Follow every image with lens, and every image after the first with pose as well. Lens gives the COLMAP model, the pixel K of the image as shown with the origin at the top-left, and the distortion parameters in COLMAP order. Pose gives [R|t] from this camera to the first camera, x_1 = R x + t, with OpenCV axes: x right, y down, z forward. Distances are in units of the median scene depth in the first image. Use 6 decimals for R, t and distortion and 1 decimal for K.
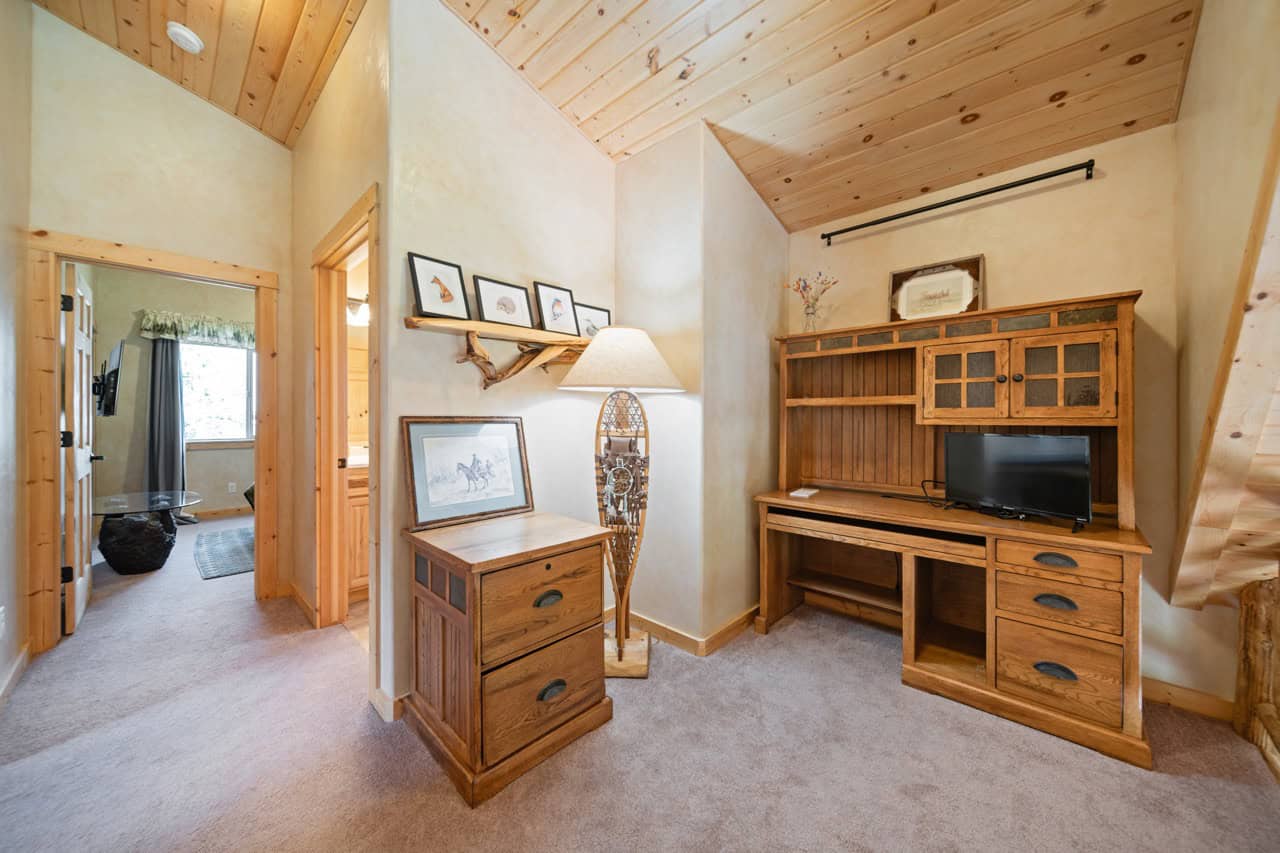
lens RADIAL K [[455.9, 0, 639.4], [0, 455.9, 414.8], [0, 0, 1]] dist [-0.000309, -0.000237]
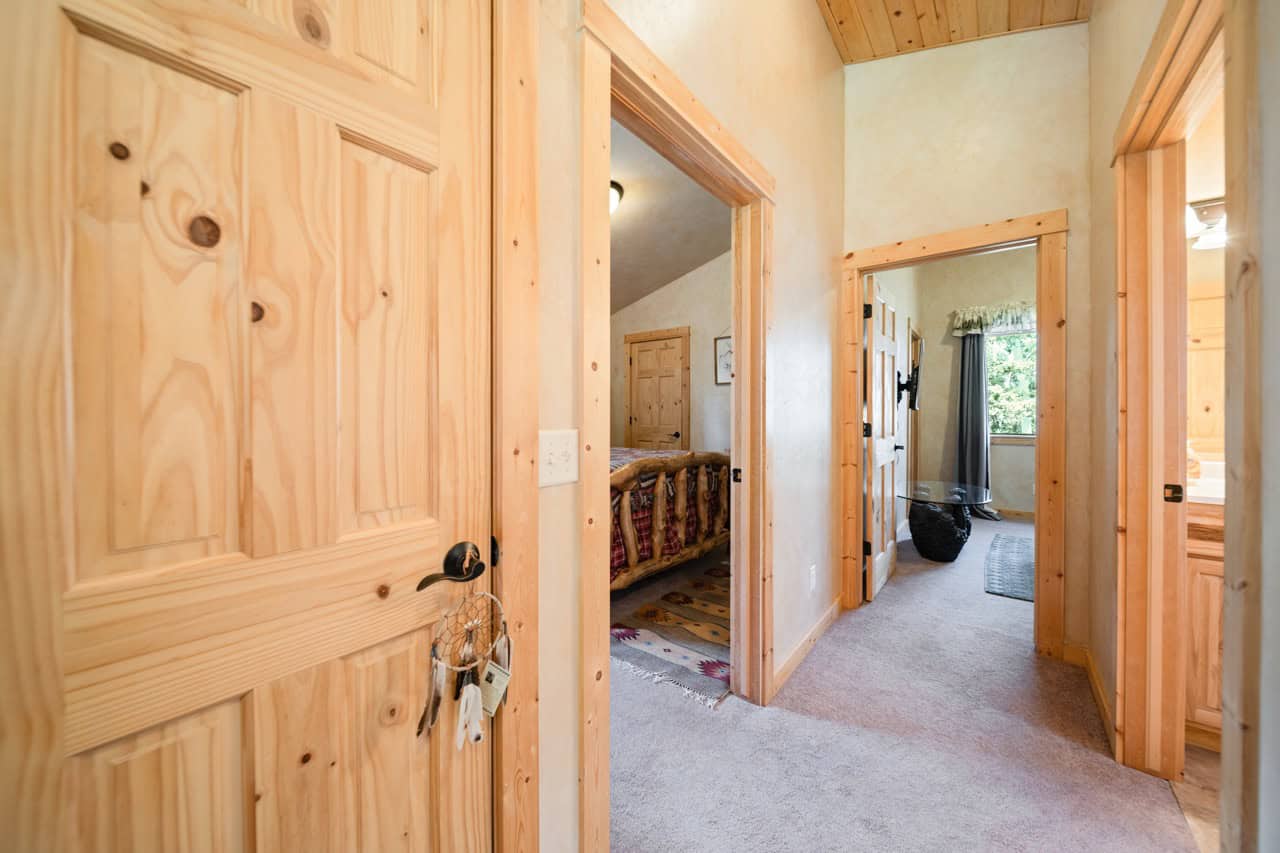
lens RADIAL K [[449.5, 0, 639.3], [0, 449.5, 416.7], [0, 0, 1]] dist [0.000748, -0.002719]
pose [[0.079745, 0.010043, -0.996765, -0.156350], [0.008869, 0.999903, 0.010784, 0.002498], [0.996776, -0.009700, 0.079648, 0.296231]]
